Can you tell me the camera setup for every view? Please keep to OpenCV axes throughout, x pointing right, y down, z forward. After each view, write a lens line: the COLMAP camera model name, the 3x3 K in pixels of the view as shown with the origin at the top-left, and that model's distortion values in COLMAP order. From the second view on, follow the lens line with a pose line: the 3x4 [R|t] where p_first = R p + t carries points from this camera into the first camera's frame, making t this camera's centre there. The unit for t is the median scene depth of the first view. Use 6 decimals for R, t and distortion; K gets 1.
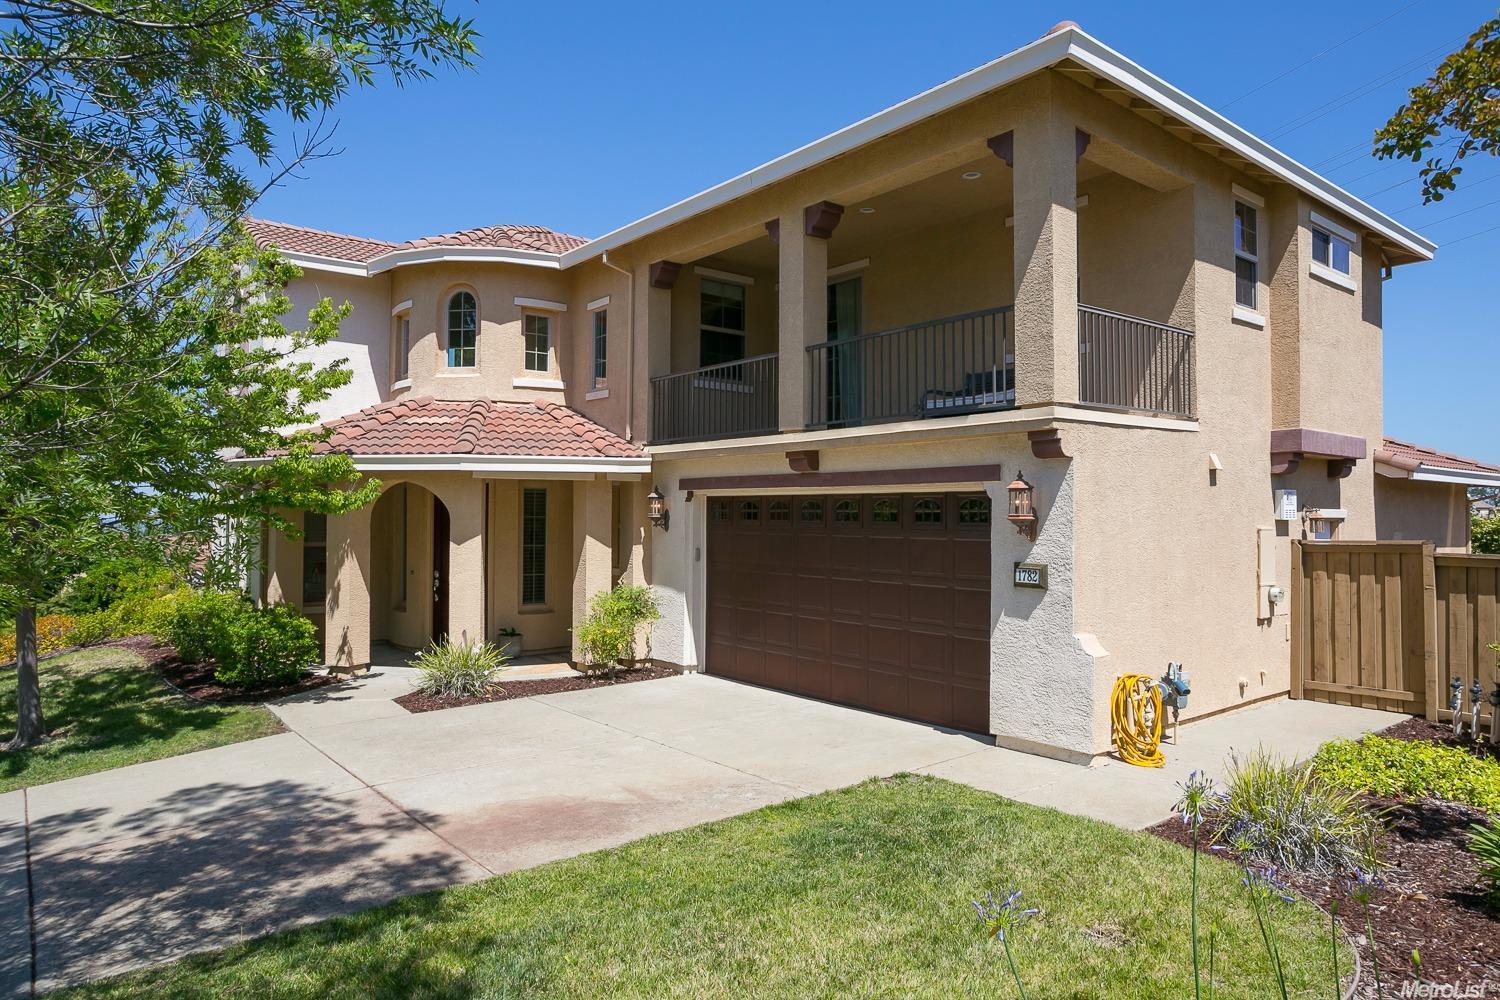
lens RADIAL K [[931.0, 0, 750.0], [0, 931.0, 500.0], [0, 0, 1]] dist [-0.003764, 0.001117]
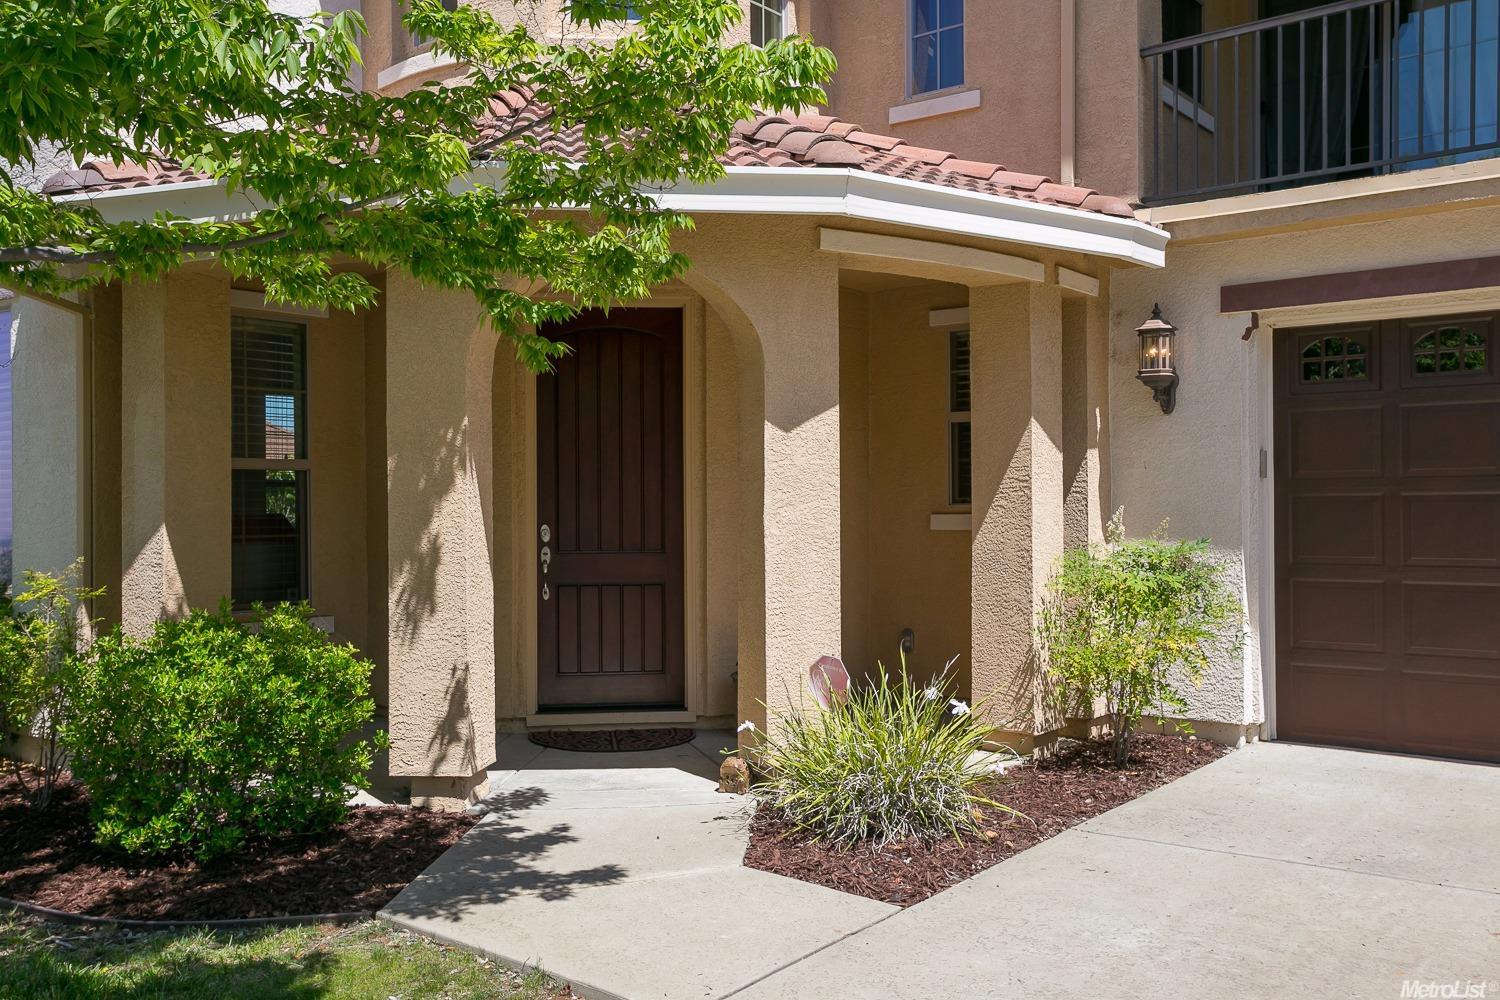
lens RADIAL K [[1330.4, 0, 750.0], [0, 1330.4, 500.0], [0, 0, 1]] dist [0.009820, 0.005705]
pose [[0.970558, -0.011898, 0.240574, -0.456867], [0.009783, 0.999902, 0.009984, 0.070730], [-0.240670, -0.007336, 0.970579, 0.490744]]
